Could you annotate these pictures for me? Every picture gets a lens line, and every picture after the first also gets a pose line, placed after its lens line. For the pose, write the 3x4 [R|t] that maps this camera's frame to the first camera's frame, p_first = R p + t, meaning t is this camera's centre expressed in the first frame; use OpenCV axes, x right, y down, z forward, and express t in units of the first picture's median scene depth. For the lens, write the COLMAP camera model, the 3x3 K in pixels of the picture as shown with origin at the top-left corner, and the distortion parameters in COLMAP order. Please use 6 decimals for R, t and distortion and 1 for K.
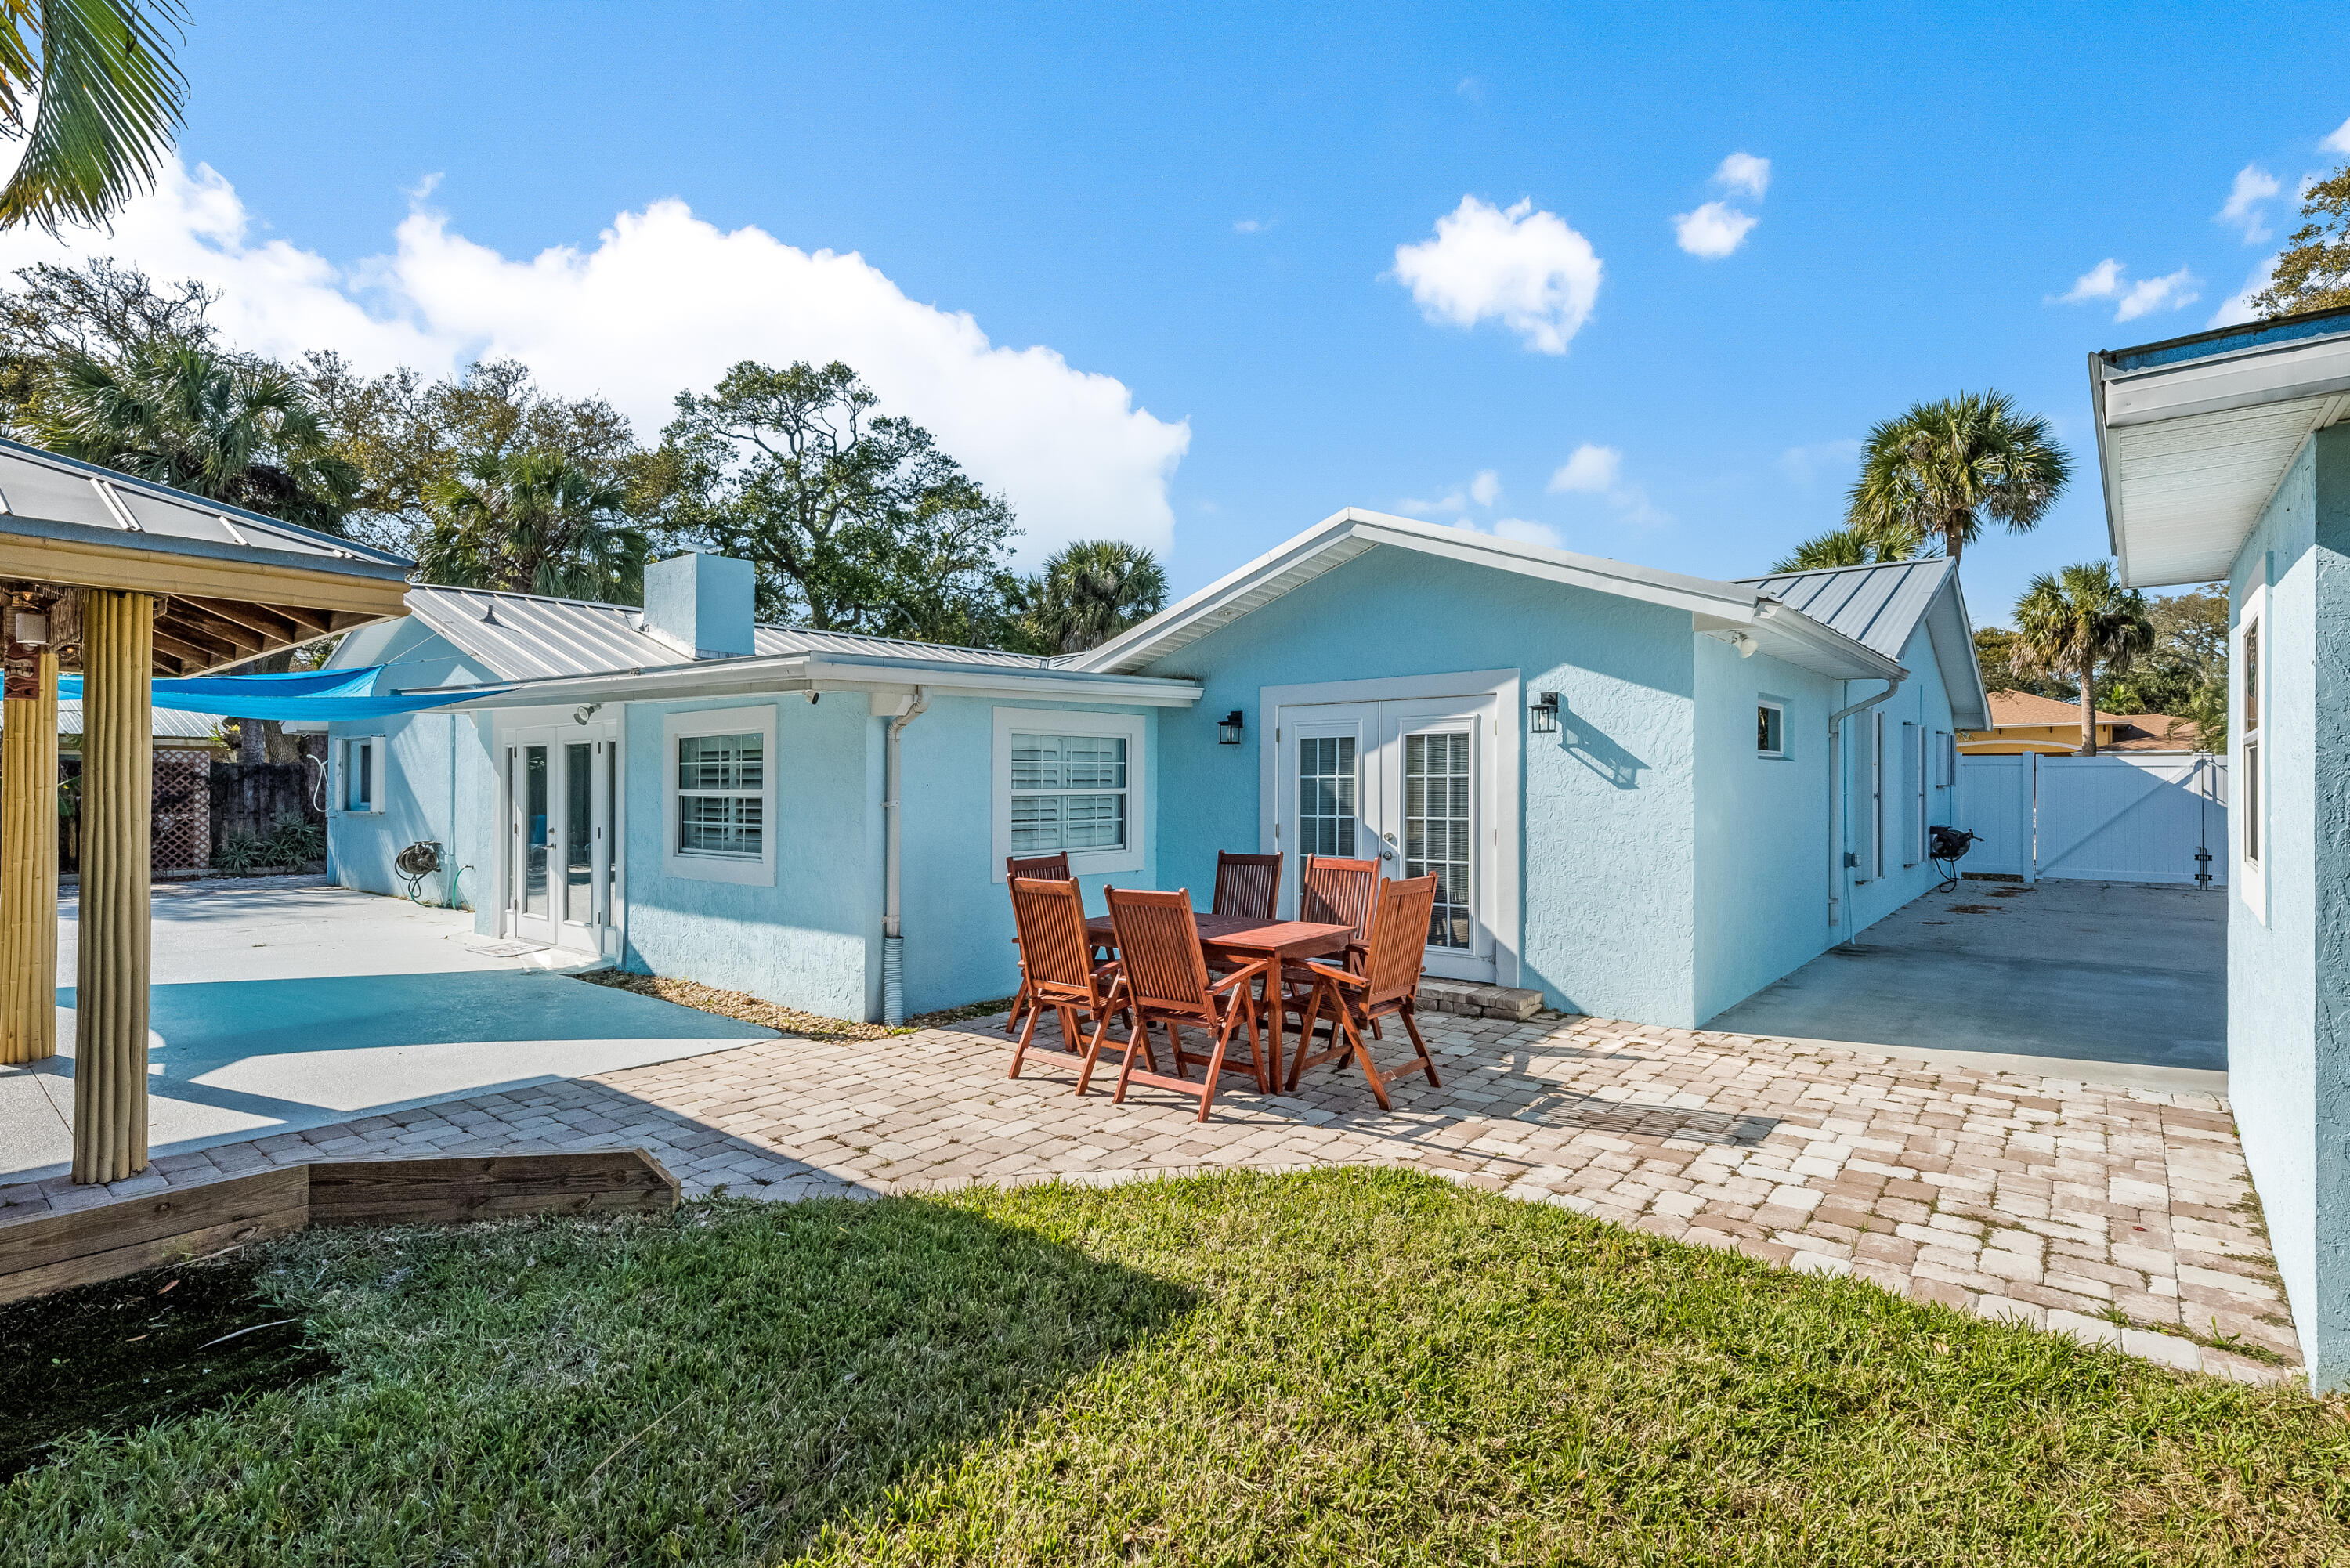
lens RADIAL K [[1129.1, 0, 1175.0], [0, 1129.1, 784.0], [0, 0, 1]] dist [0.014193, -0.000355]
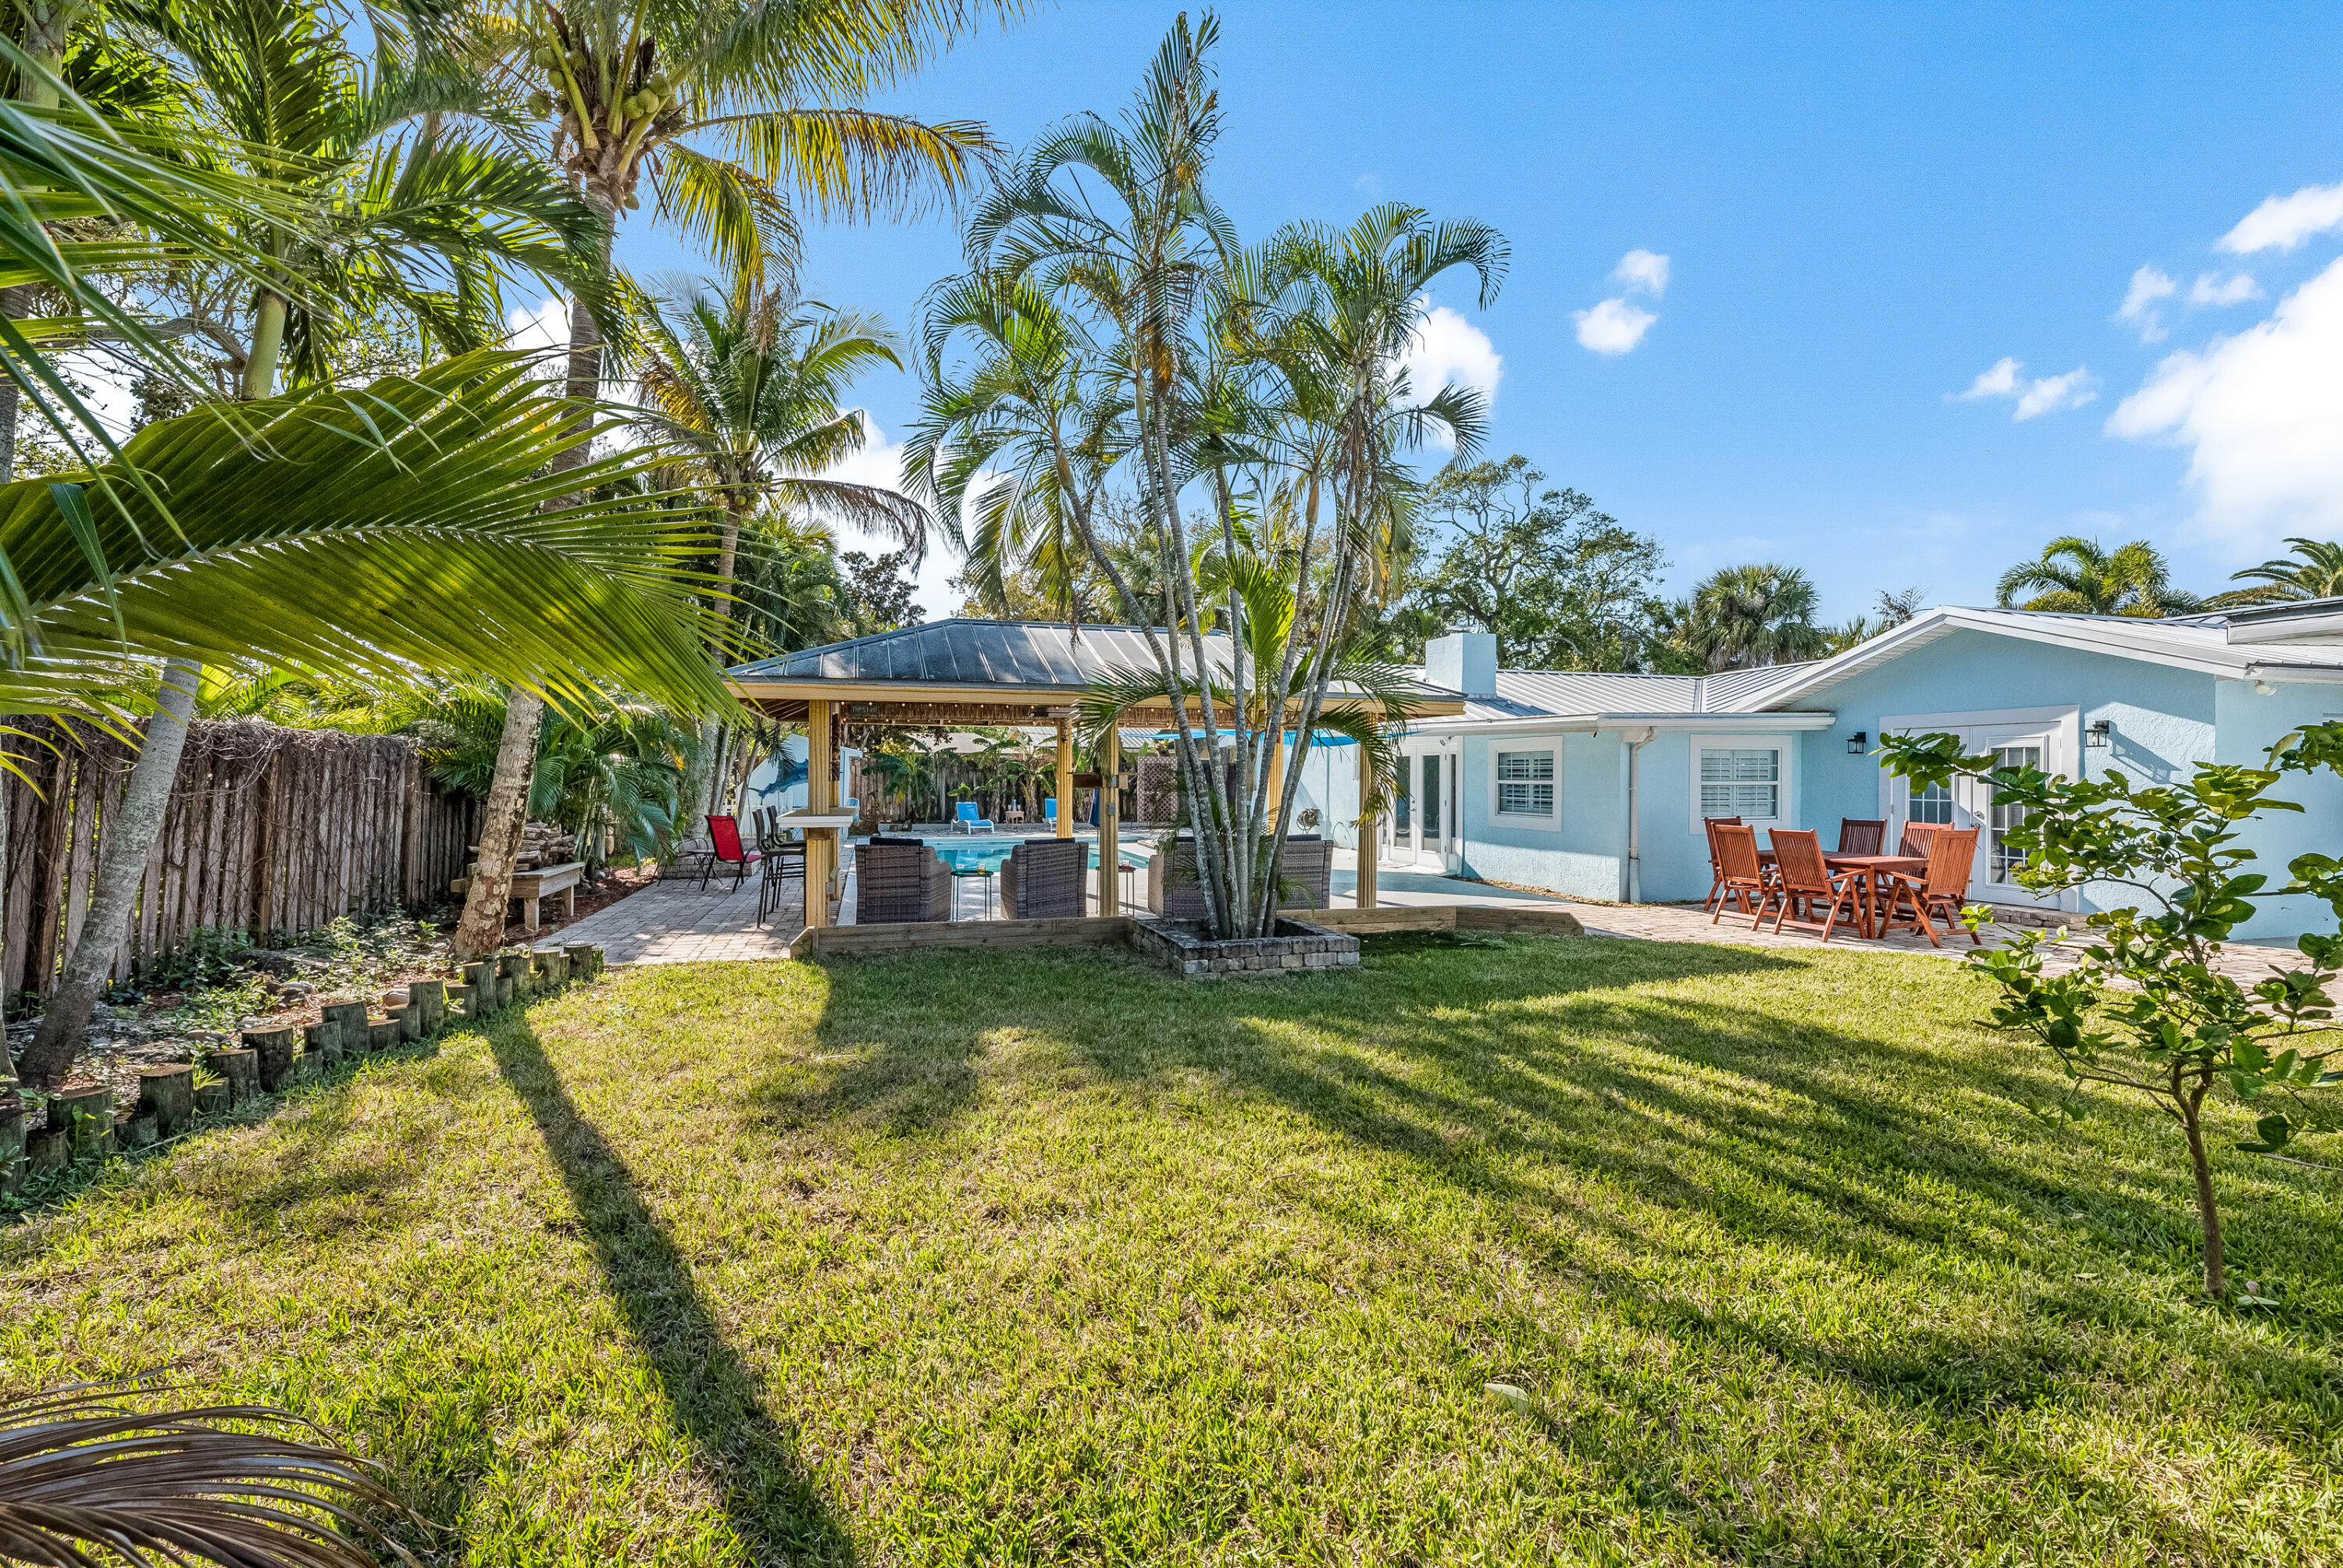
lens RADIAL K [[996.2, 0, 1168.2], [0, 996.2, 771.4], [0, 0, 1]] dist [0.001296, -0.000286]
pose [[0.832990, 0.001464, -0.553286, 0.008958], [-0.004158, 0.999985, -0.003613, -0.000674], [0.553273, 0.005310, 0.832983, -0.315100]]
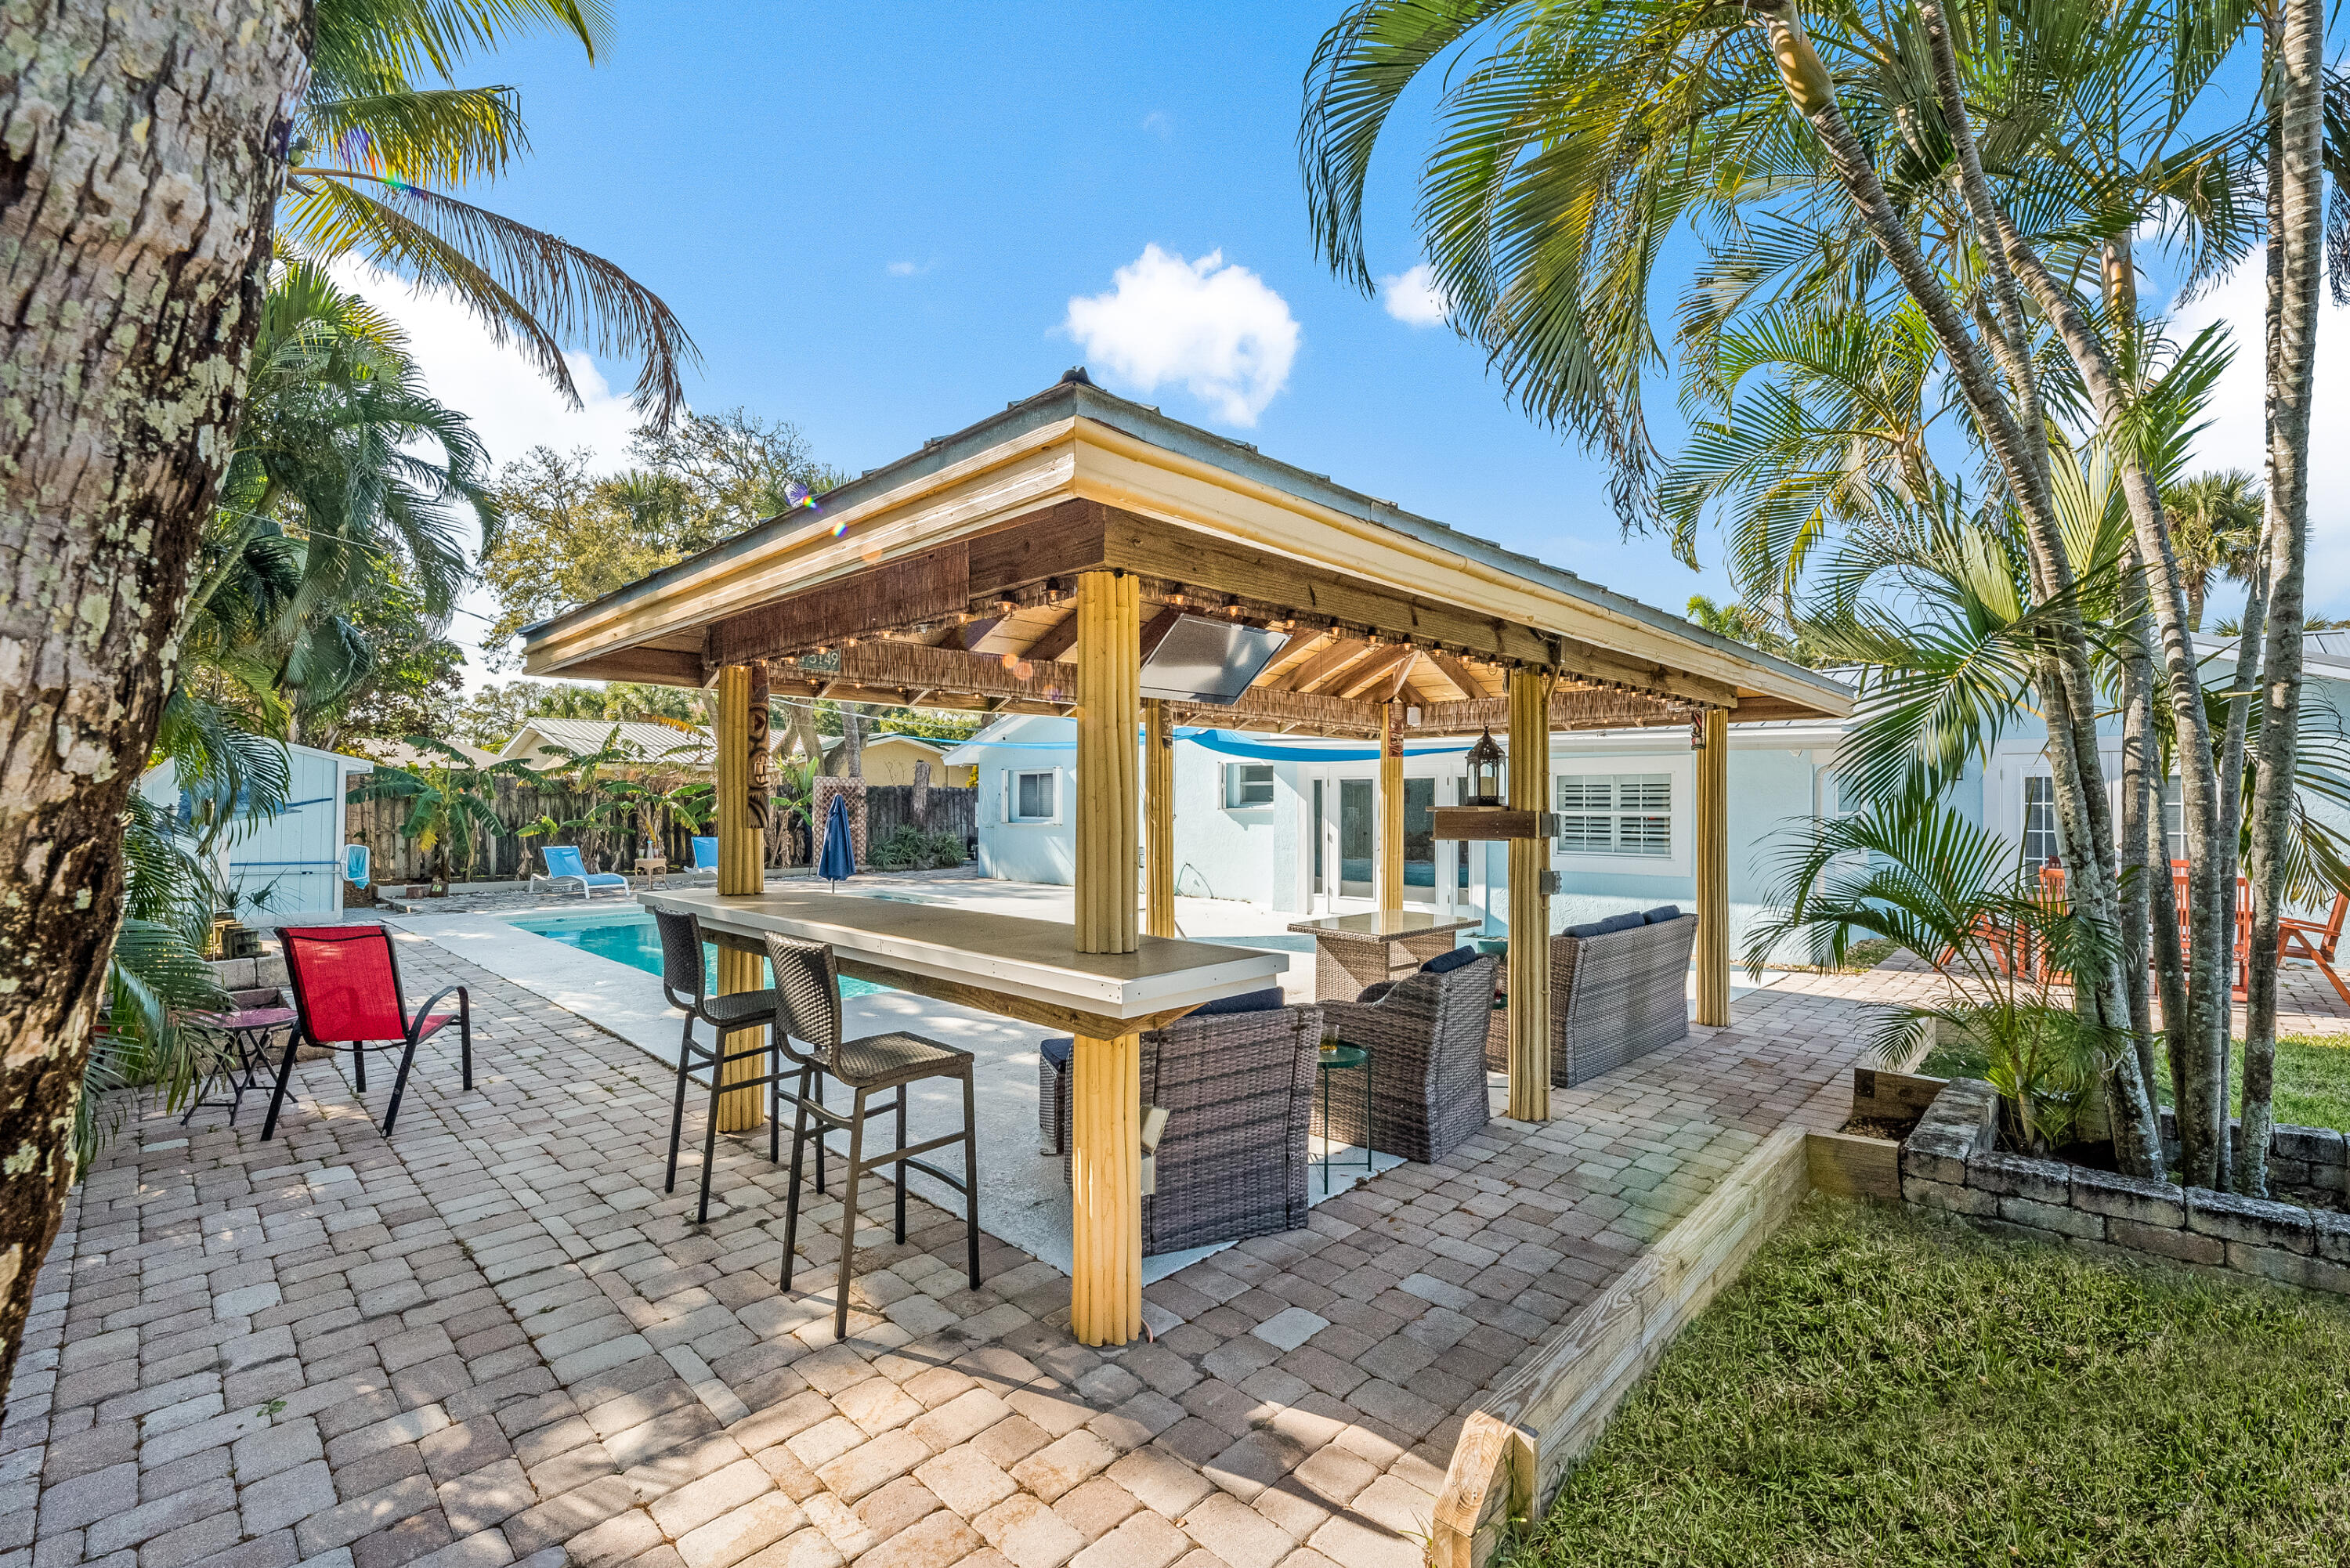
lens RADIAL K [[1001.5, 0, 1187.3], [0, 1001.5, 798.5], [0, 0, 1]] dist [0.000468, 0.000235]
pose [[0.997345, 0.002678, -0.072774, -0.383081], [-0.002775, 0.999995, -0.001228, -0.003746], [0.072771, 0.001426, 0.997348, -0.152819]]
